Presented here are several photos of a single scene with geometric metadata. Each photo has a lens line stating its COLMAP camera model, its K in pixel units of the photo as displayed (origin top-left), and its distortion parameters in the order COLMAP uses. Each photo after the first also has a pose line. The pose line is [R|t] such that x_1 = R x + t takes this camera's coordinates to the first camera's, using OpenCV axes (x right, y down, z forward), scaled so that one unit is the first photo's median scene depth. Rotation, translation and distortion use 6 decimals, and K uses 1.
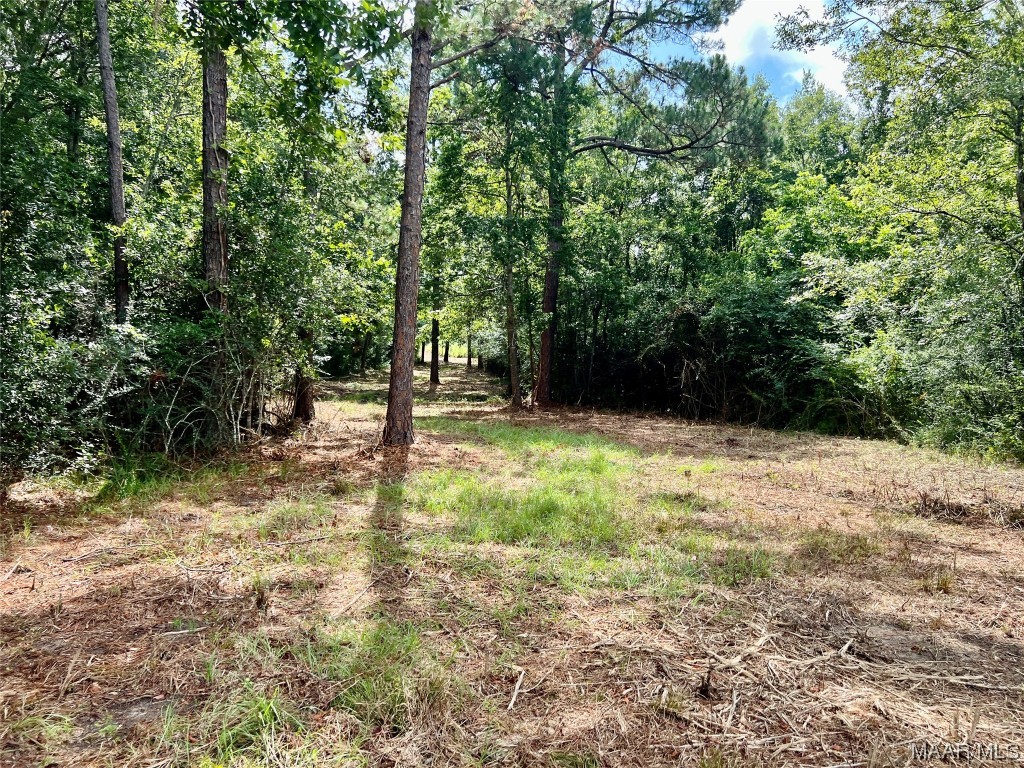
lens RADIAL K [[773.4, 0, 512.9], [0, 773.4, 383.6], [0, 0, 1]] dist [0.043773, 0.000163]
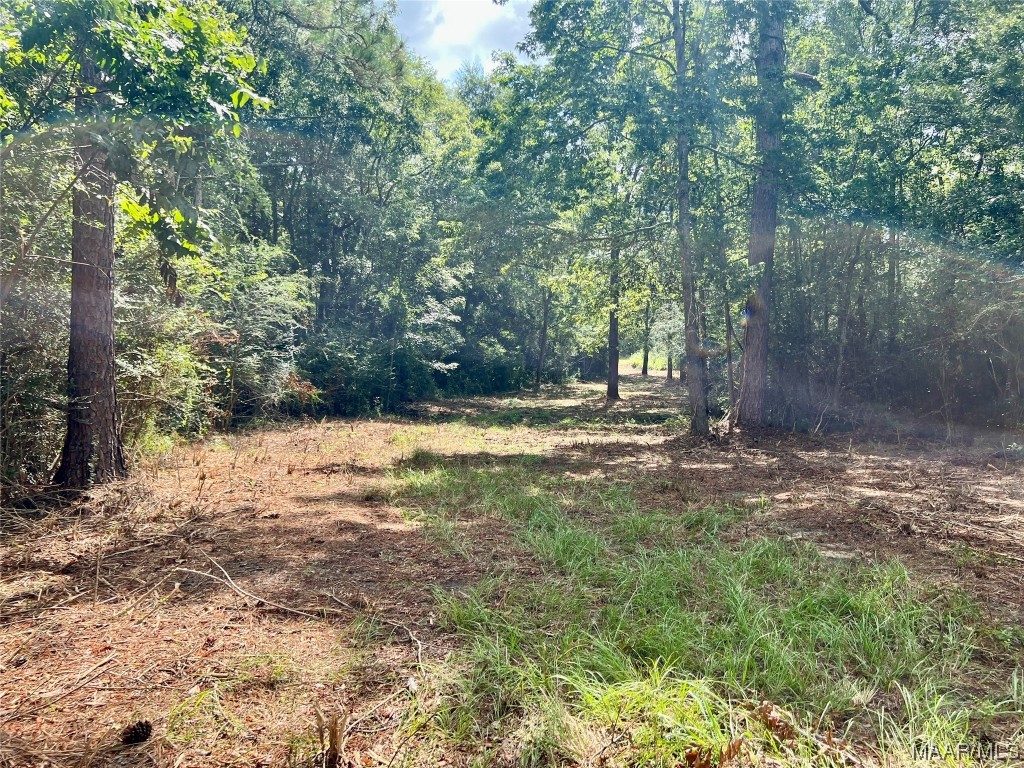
lens RADIAL K [[773.4, 0, 507.1], [0, 773.4, 387.7], [0, 0, 1]] dist [0.043773, 0.000163]
pose [[0.960014, -0.010427, -0.279758, 0.015778], [0.005482, 0.999815, -0.018451, 0.002222], [0.279898, 0.016179, 0.959893, 0.228826]]
